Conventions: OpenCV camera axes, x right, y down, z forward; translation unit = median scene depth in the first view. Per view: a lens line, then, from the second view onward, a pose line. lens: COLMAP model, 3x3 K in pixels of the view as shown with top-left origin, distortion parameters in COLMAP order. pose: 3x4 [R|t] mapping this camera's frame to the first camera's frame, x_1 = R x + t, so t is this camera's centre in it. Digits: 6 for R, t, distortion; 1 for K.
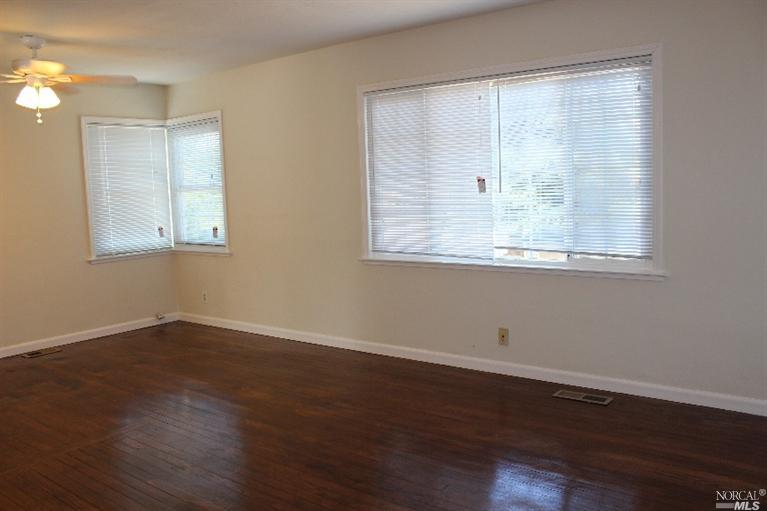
lens RADIAL K [[641.0, 0, 383.5], [0, 641.0, 255.5], [0, 0, 1]] dist [-0.069008, -0.001703]
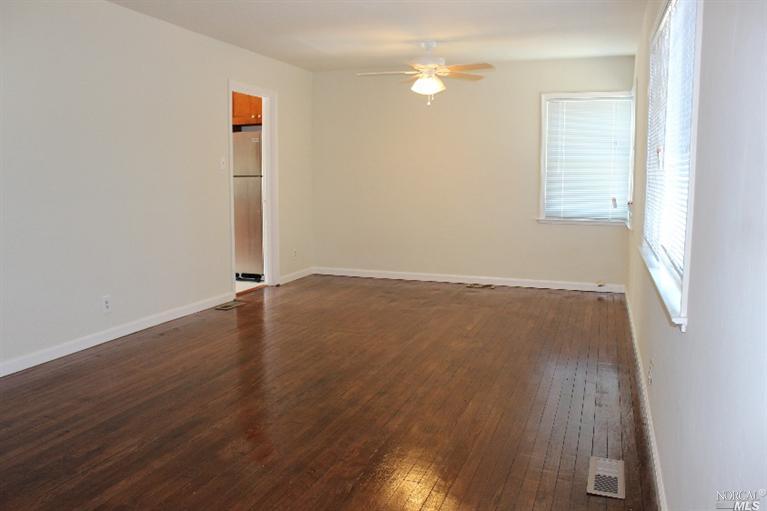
lens RADIAL K [[641.0, 0, 383.5], [0, 641.0, 255.5], [0, 0, 1]] dist [-0.069008, -0.001703]
pose [[0.315882, 0.160610, -0.935106, 0.541288], [-0.123133, 0.984173, 0.127443, -0.041392], [0.940775, 0.074885, 0.330659, 0.352630]]
